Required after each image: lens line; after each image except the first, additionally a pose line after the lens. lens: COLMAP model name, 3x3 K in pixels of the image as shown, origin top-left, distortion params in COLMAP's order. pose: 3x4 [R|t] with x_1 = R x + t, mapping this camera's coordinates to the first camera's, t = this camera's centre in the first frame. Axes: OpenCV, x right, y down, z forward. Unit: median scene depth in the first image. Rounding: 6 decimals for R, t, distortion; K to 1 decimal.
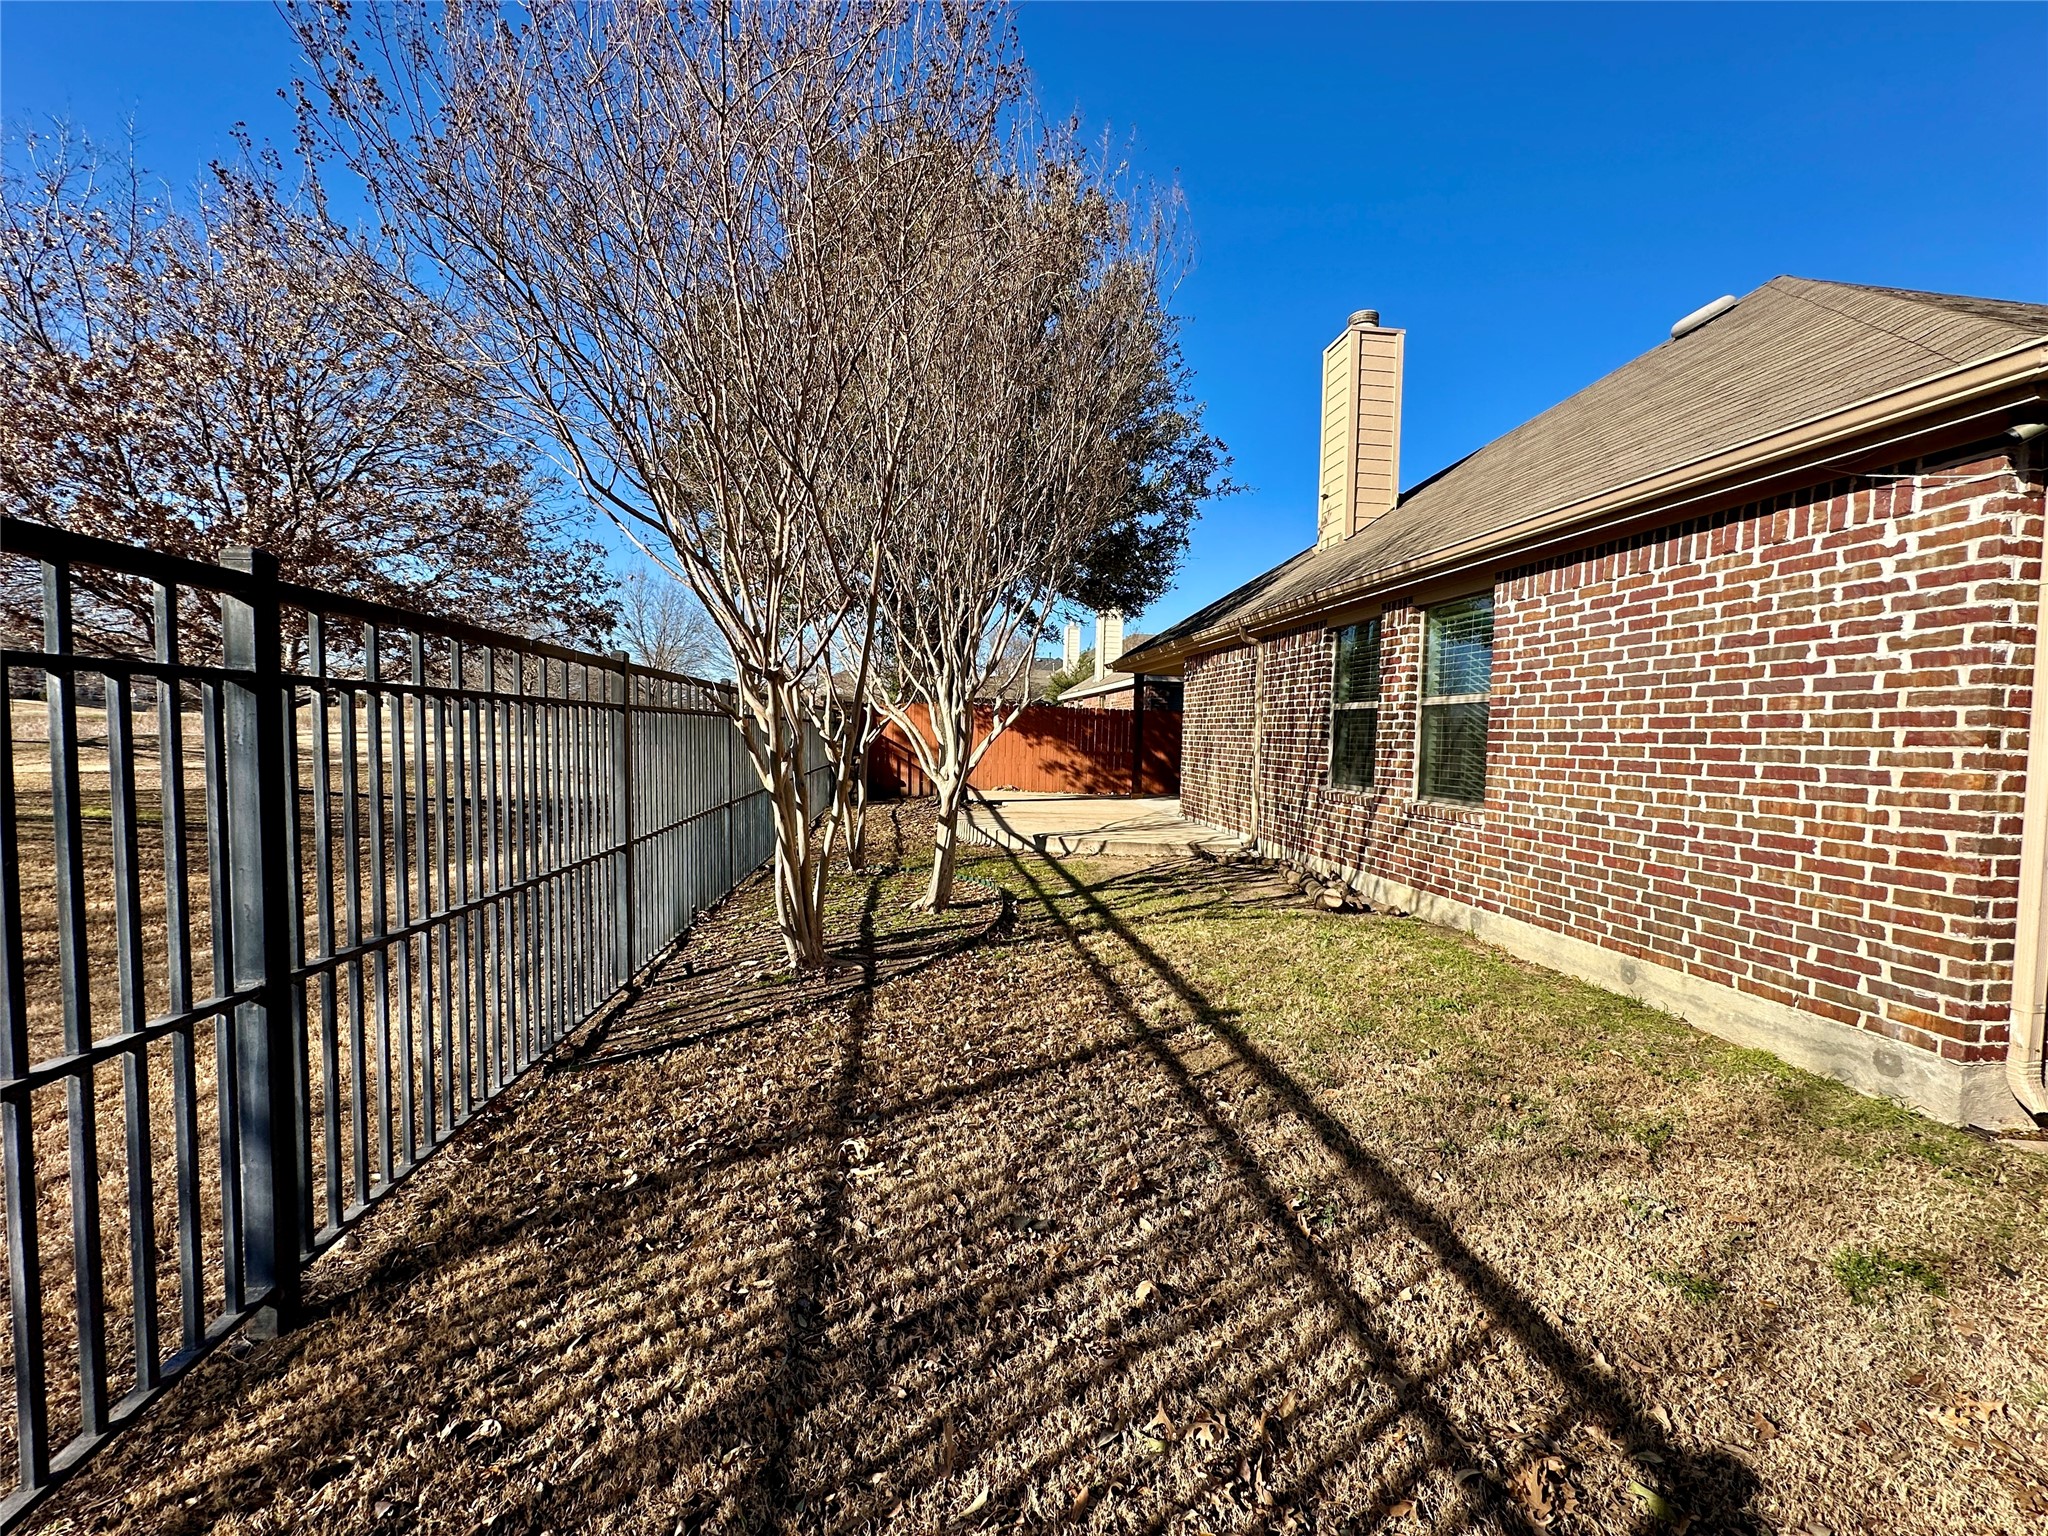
lens RADIAL K [[810.6, 0, 1026.6], [0, 810.6, 765.3], [0, 0, 1]] dist [-0.001084, -0.000115]
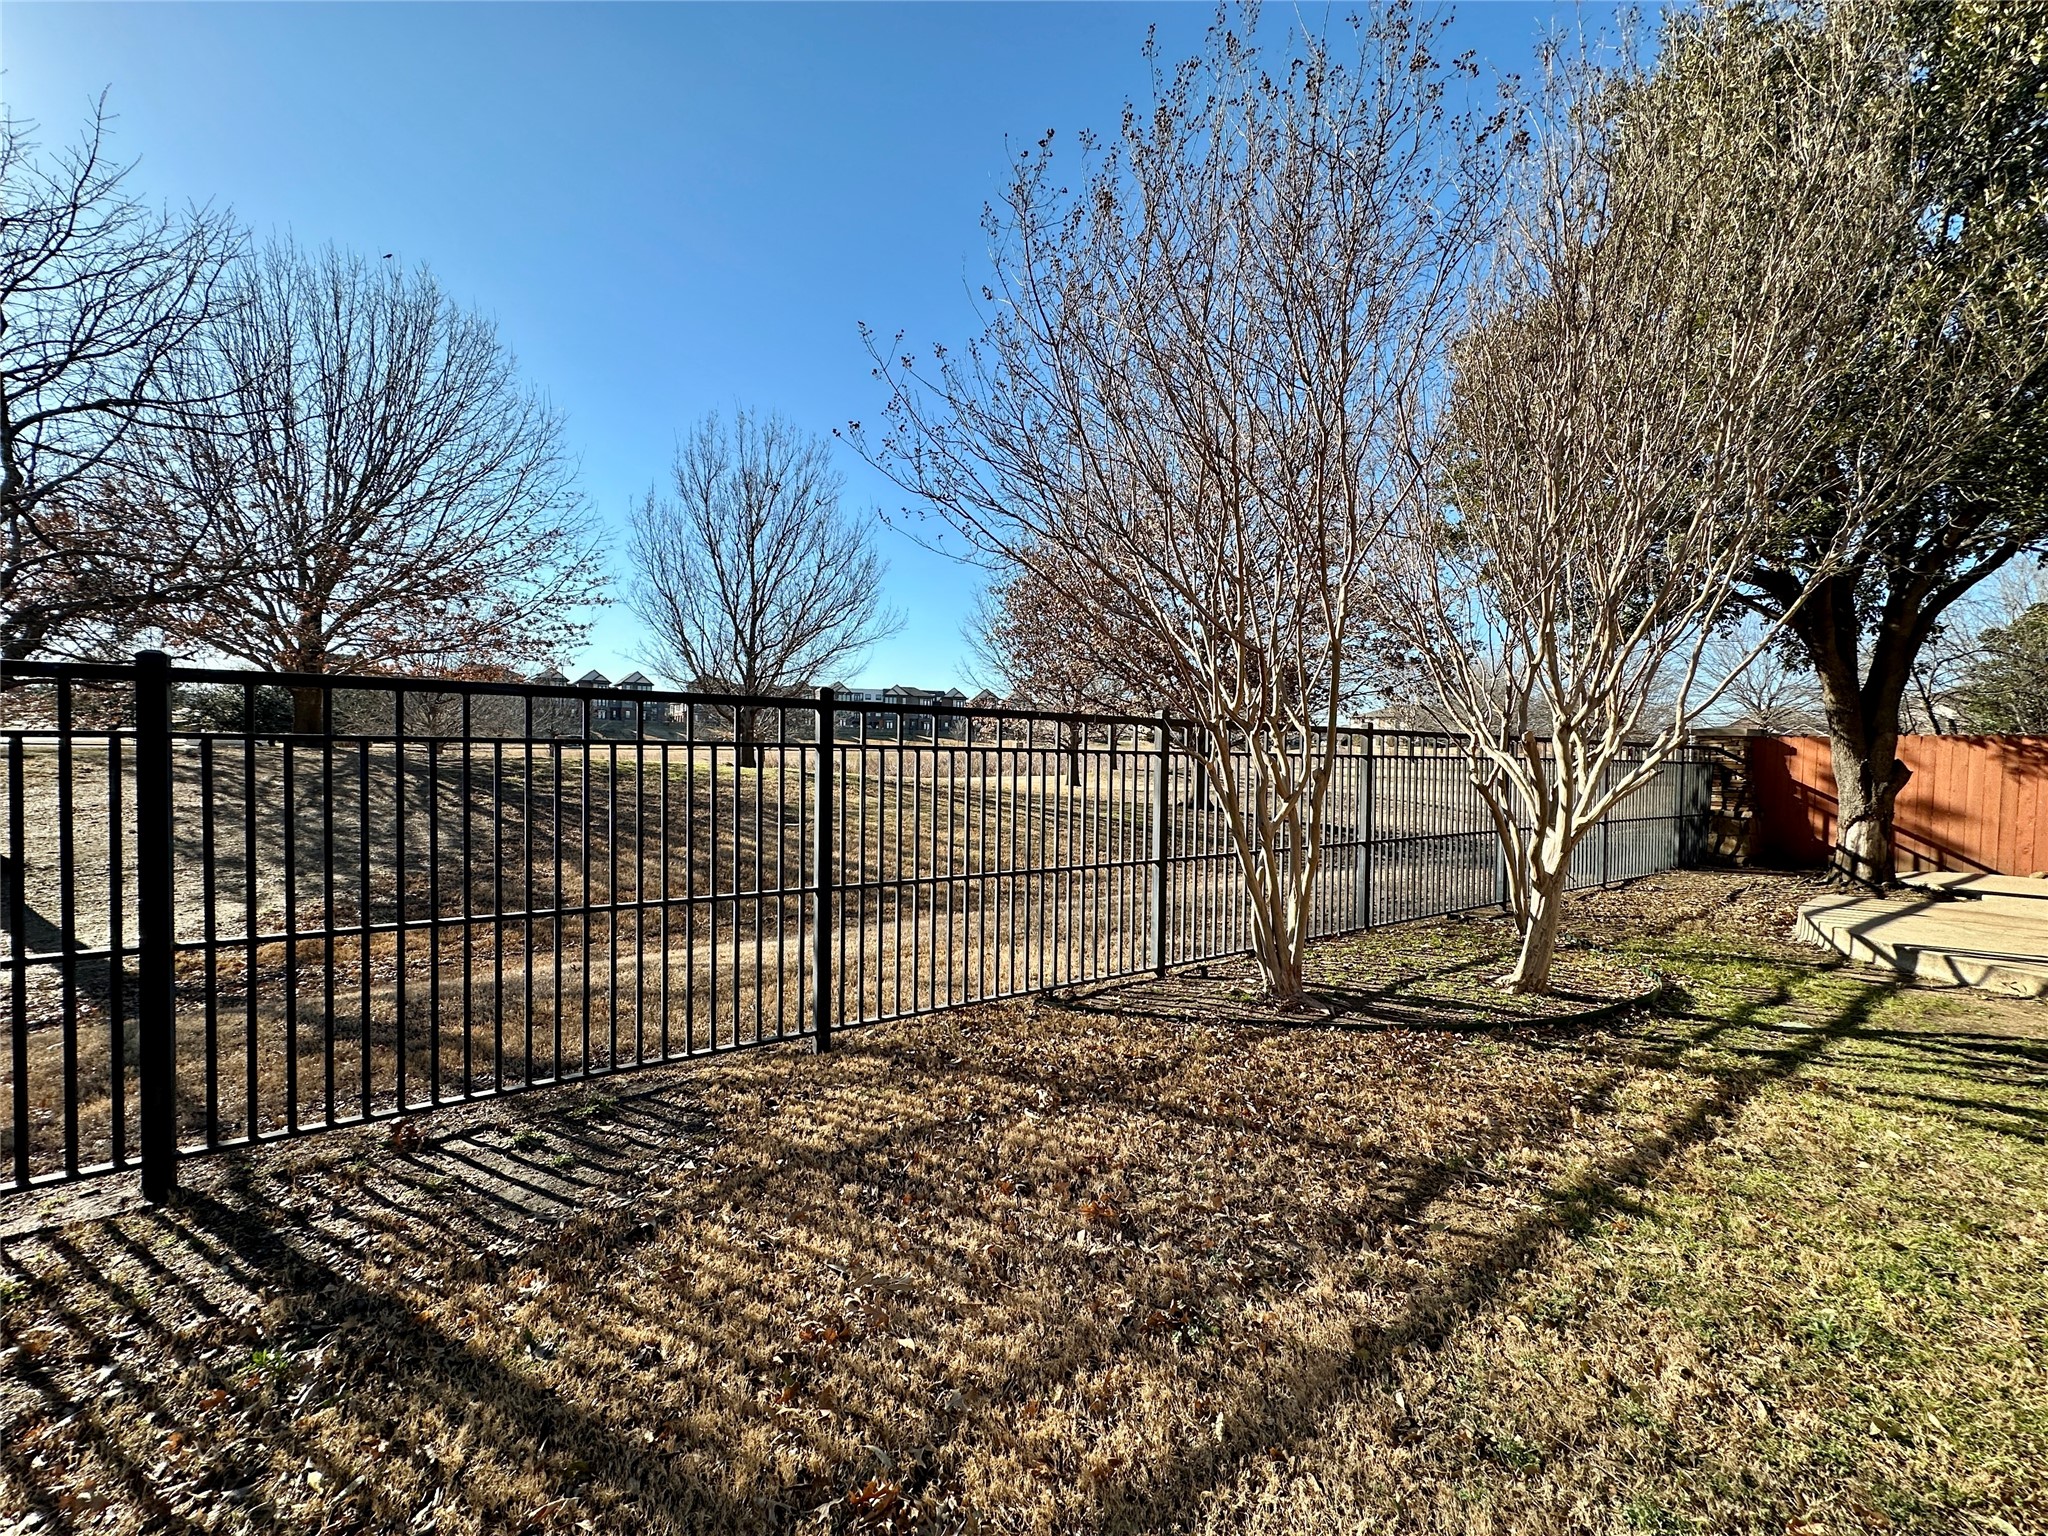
lens RADIAL K [[810.6, 0, 1028.7], [0, 810.6, 771.2], [0, 0, 1]] dist [-0.001084, -0.000115]
pose [[0.458196, 0.014488, -0.888733, 0.600727], [-0.047661, 0.998829, -0.008290, -0.027233], [0.887572, 0.046156, 0.458350, 0.229806]]
